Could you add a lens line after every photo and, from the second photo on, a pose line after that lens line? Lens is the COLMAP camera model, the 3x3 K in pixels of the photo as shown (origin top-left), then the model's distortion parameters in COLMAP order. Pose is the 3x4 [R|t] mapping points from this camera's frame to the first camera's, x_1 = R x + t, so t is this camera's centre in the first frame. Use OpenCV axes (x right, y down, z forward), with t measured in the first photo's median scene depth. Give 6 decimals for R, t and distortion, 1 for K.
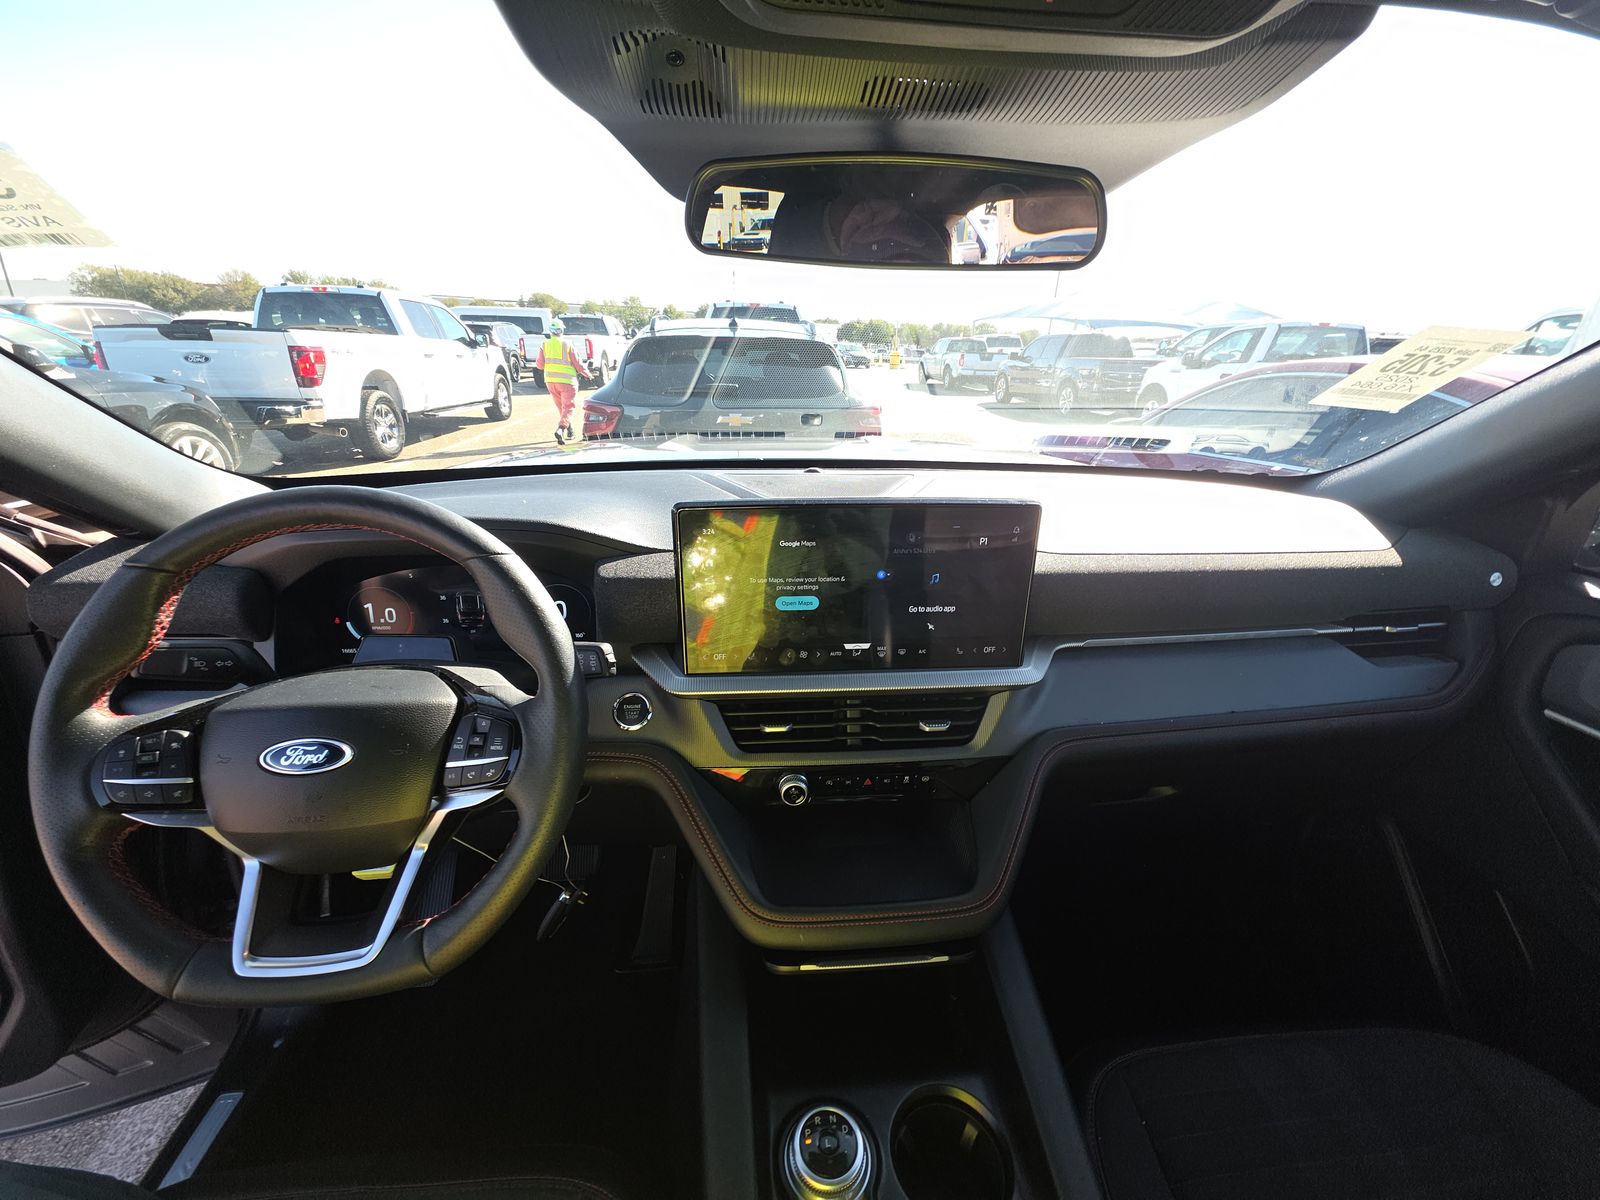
lens RADIAL K [[644.9, 0, 801.1], [0, 644.9, 605.5], [0, 0, 1]] dist [0.002442, 0.000022]
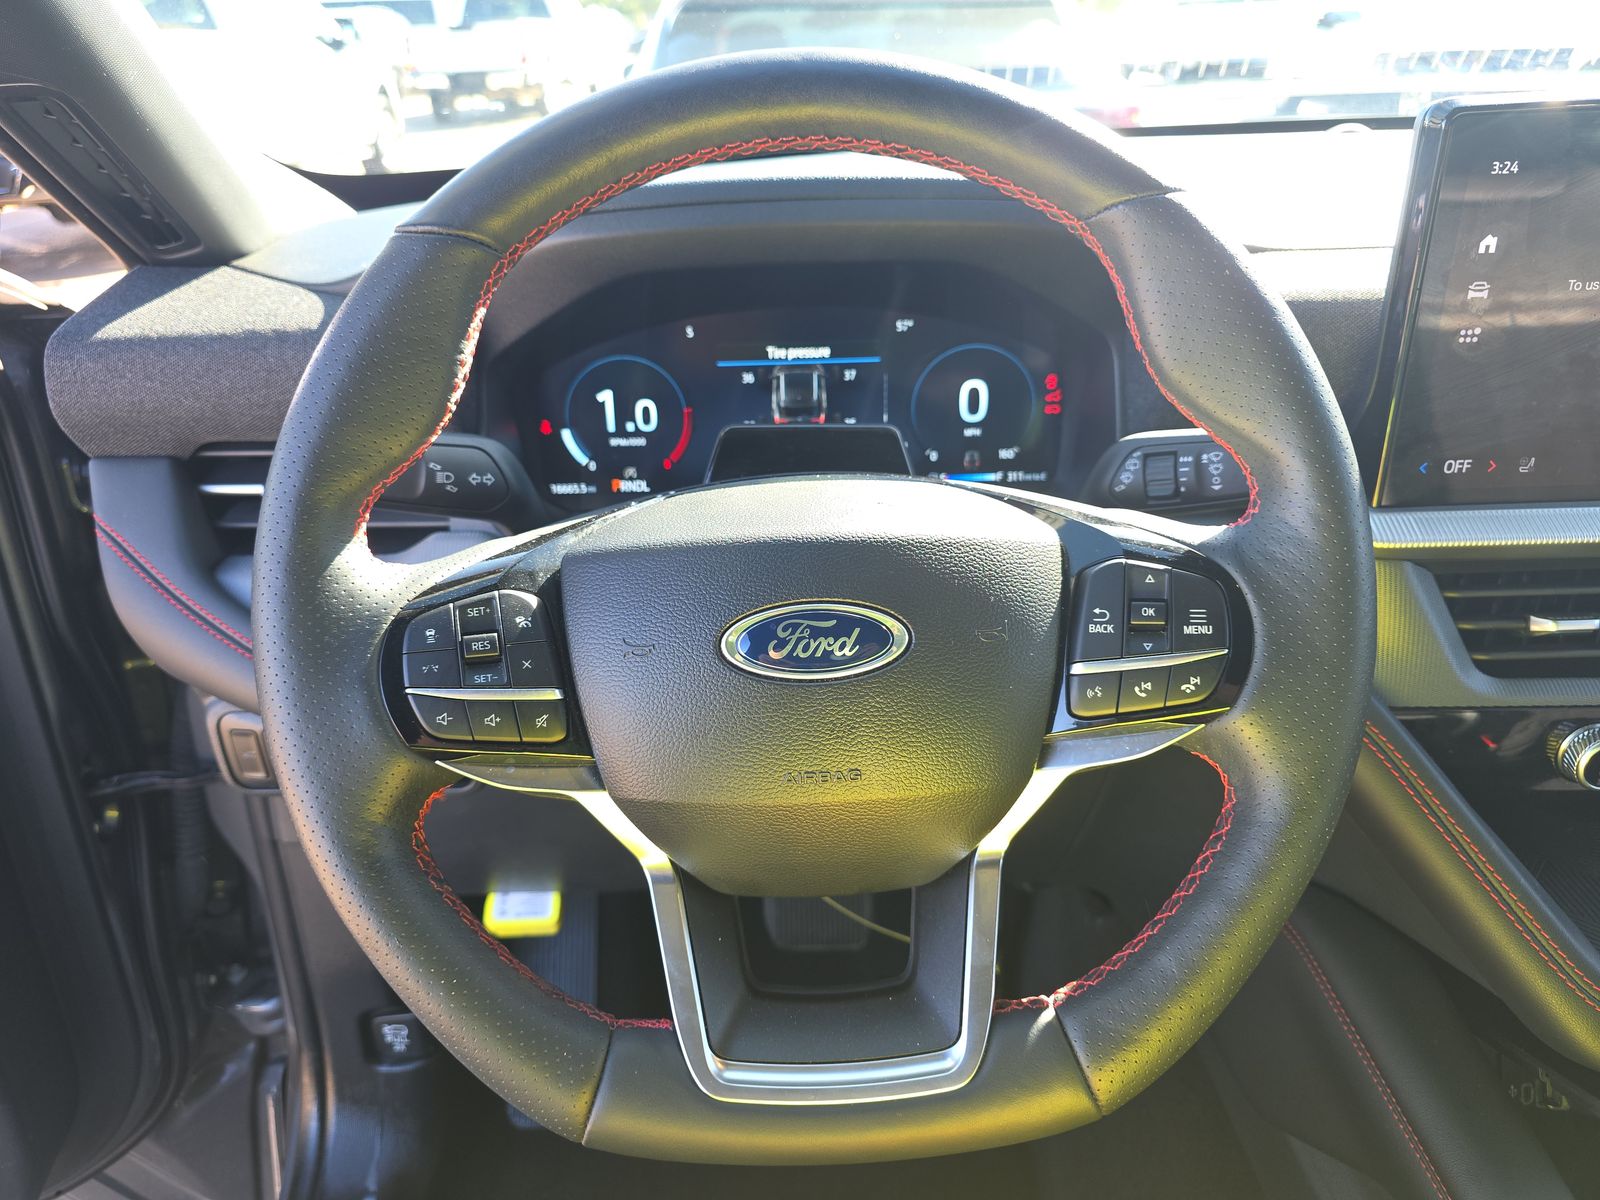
lens RADIAL K [[1142.8, 0, 799.3], [0, 1142.8, 596.7], [0, 0, 1]] dist [0.010292, 0.002211]
pose [[0.994855, -0.004423, -0.101210, -0.665838], [0.012914, 0.996433, 0.083398, 0.128194], [0.100480, -0.084276, 0.991363, 0.189362]]
